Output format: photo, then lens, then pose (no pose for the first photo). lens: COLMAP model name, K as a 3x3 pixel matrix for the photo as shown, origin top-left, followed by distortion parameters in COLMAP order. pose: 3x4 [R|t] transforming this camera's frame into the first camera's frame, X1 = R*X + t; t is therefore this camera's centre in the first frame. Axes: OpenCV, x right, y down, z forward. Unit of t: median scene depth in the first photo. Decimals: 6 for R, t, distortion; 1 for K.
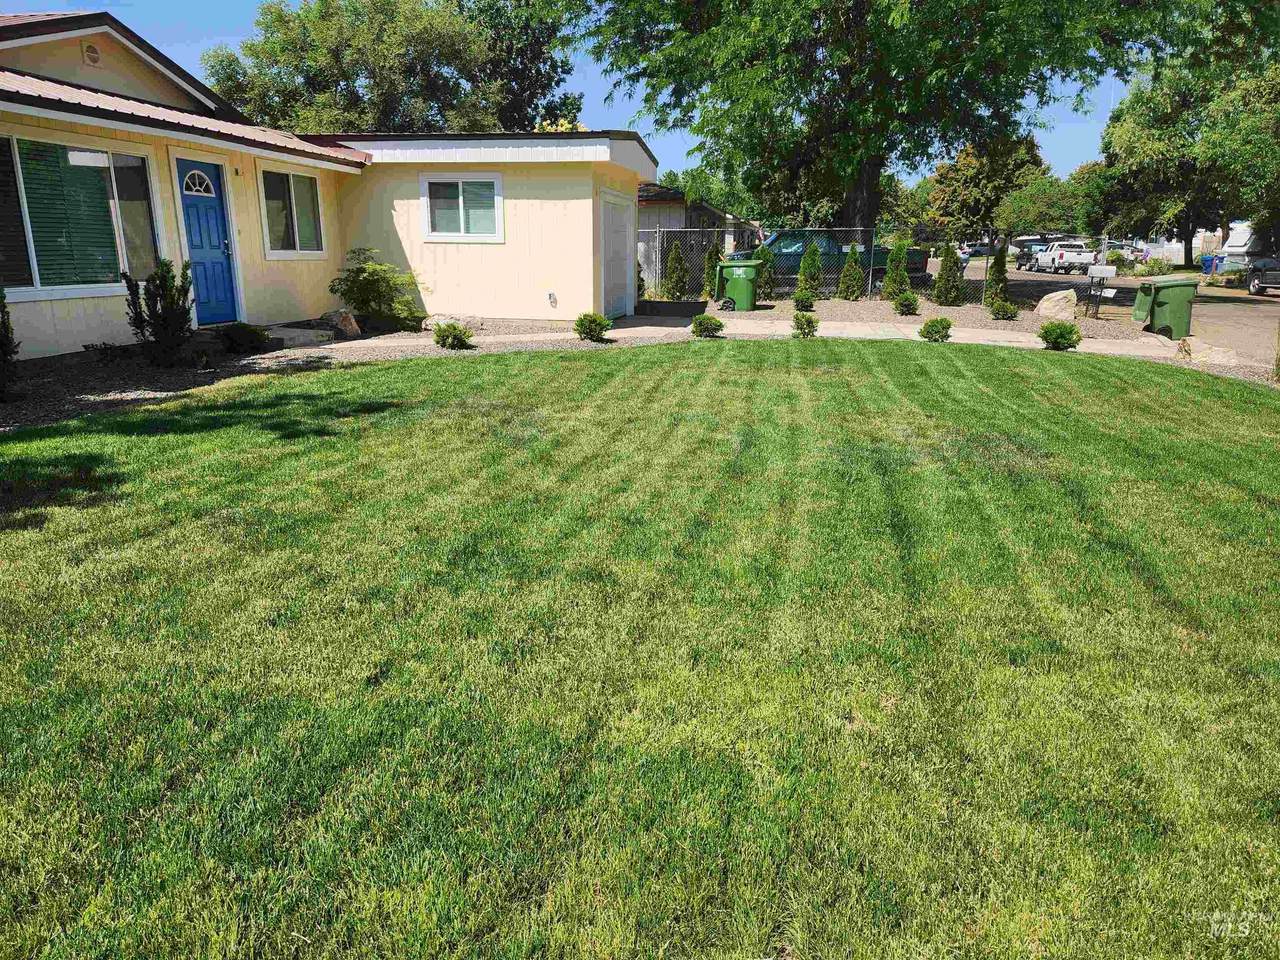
lens RADIAL K [[855.9, 0, 640.0], [0, 855.9, 480.0], [0, 0, 1]] dist [0.058956, -0.046452]
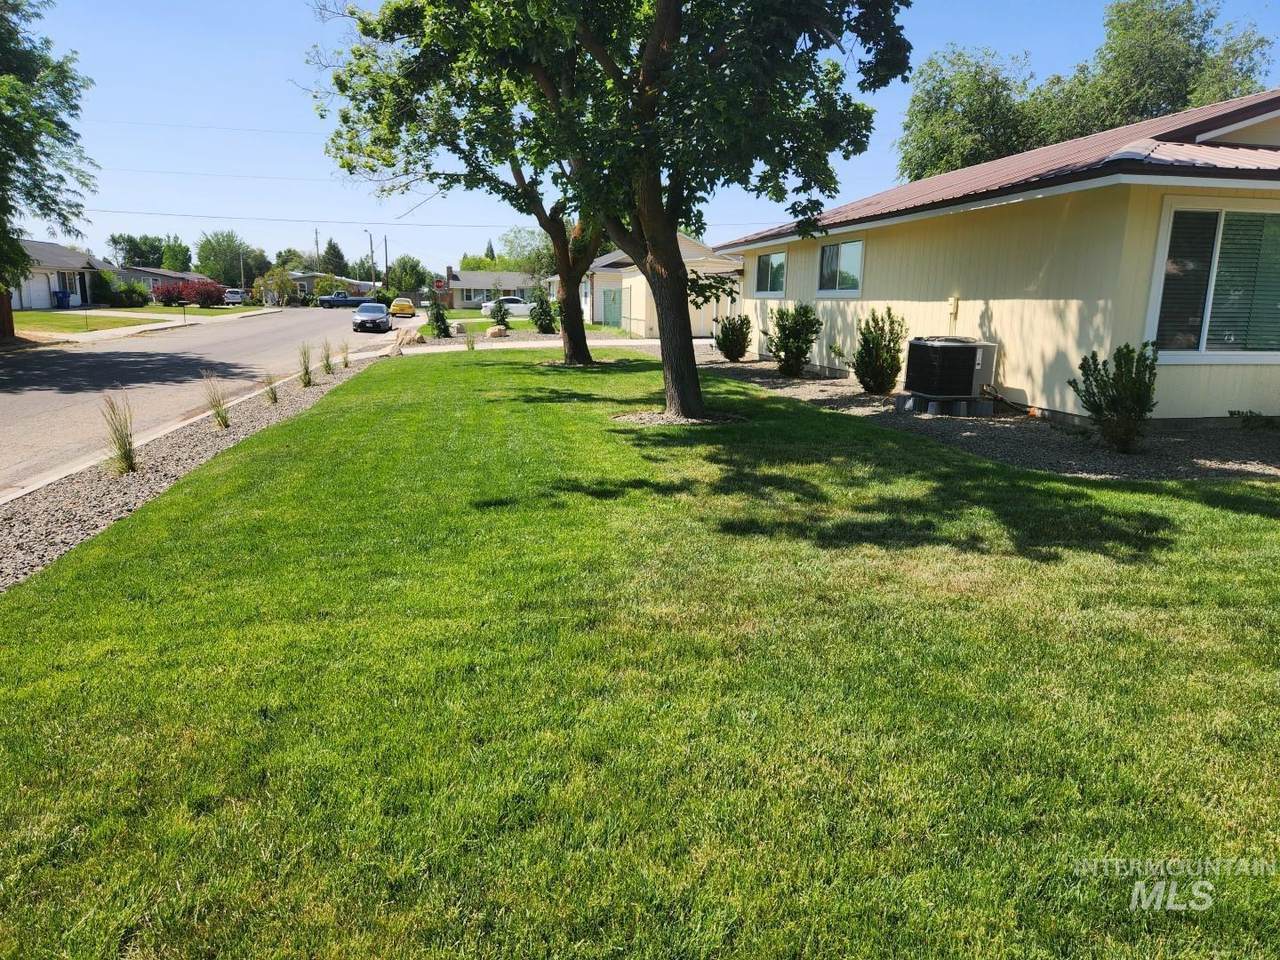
lens RADIAL K [[858.0, 0, 640.0], [0, 858.0, 480.0], [0, 0, 1]] dist [0.077588, -0.072432]
pose [[0.363683, 0.193771, -0.911146, 0.041912], [-0.254990, 0.961475, 0.102695, -0.010895], [0.895944, 0.194985, 0.399082, 0.016908]]
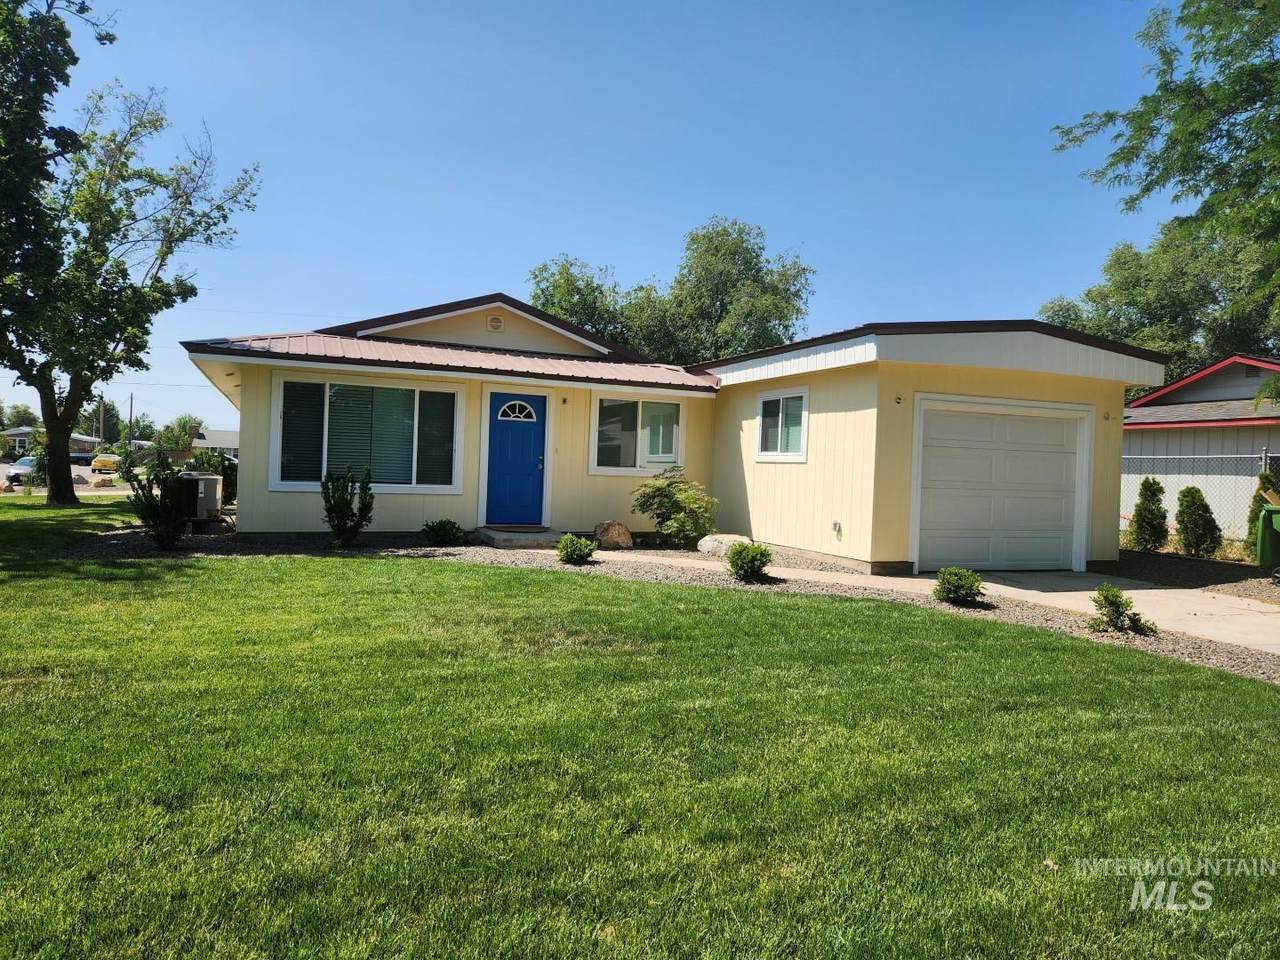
lens RADIAL K [[858.0, 0, 640.0], [0, 858.0, 480.0], [0, 0, 1]] dist [0.077588, -0.072432]
pose [[0.529295, 0.023529, -0.848111, 0.746274], [-0.249544, 0.959718, -0.129112, -0.167952], [0.810910, 0.279979, 0.513846, 0.675433]]
